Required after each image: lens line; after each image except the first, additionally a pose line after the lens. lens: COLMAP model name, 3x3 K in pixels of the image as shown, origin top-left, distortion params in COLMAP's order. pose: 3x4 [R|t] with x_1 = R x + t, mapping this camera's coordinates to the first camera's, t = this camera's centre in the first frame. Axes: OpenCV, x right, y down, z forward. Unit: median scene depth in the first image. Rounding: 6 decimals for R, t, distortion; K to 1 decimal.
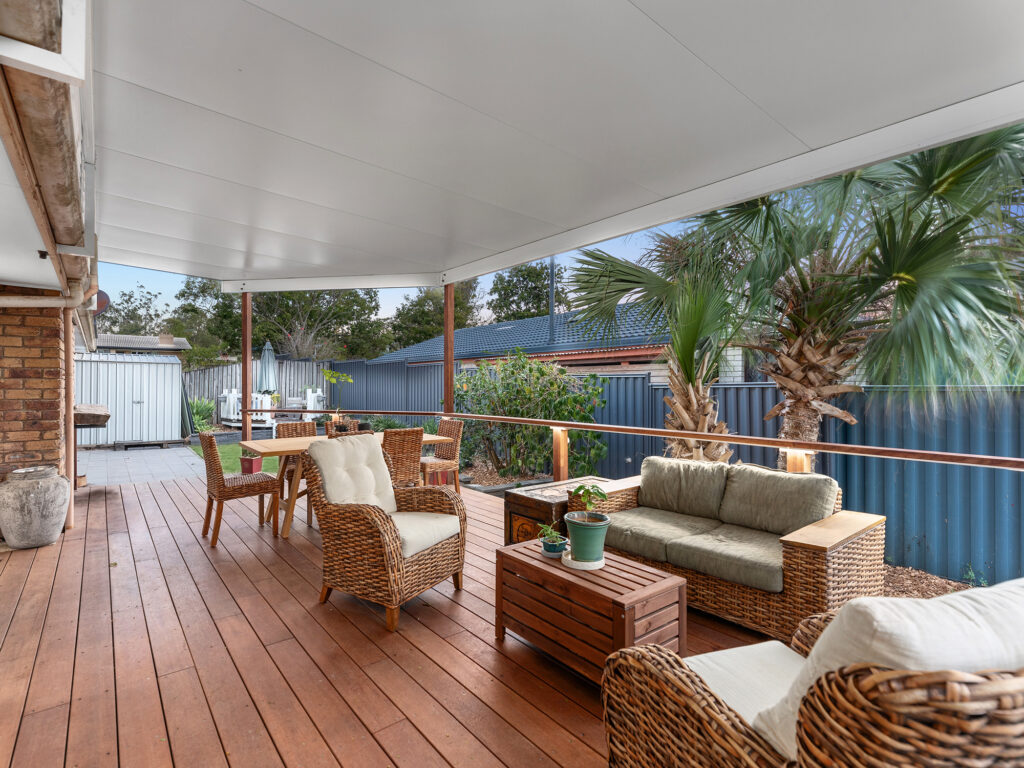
lens RADIAL K [[521.9, 0, 502.0], [0, 521.9, 384.7], [0, 0, 1]] dist [-0.006203, 0.000084]
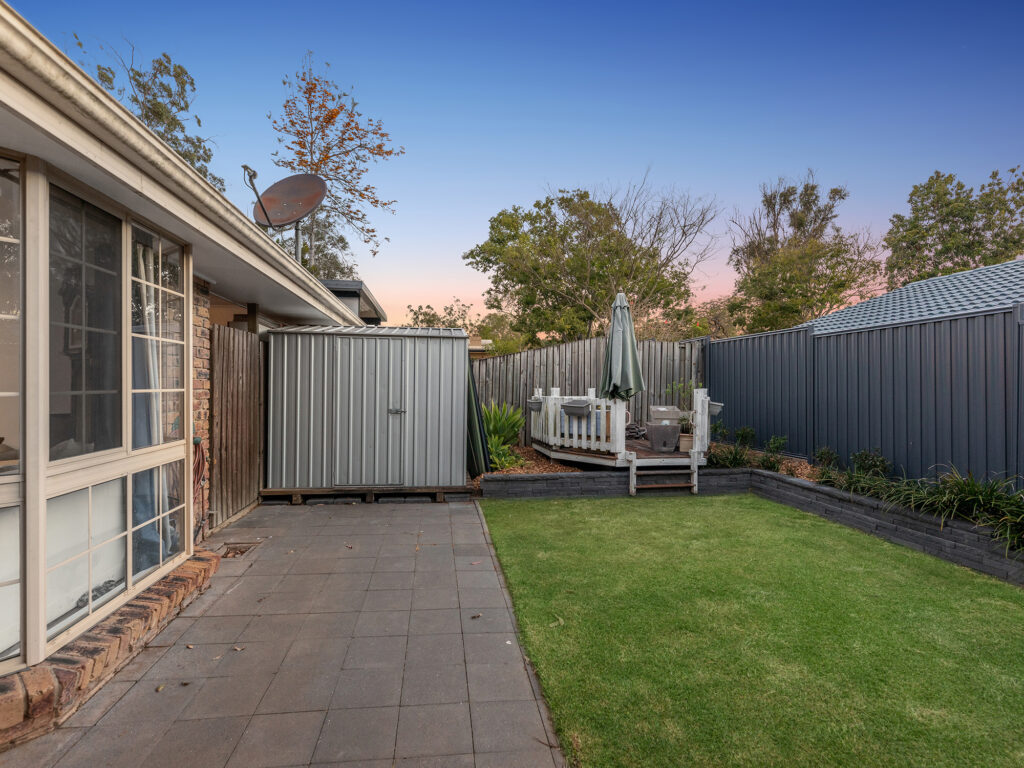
lens RADIAL K [[482.4, 0, 507.8], [0, 482.4, 383.1], [0, 0, 1]] dist [-0.004858, -0.000153]
pose [[0.869099, 0.000338, -0.494637, -0.303602], [-0.004548, 0.999963, -0.007309, 0.006986], [0.494616, 0.008602, 0.869069, 0.531504]]
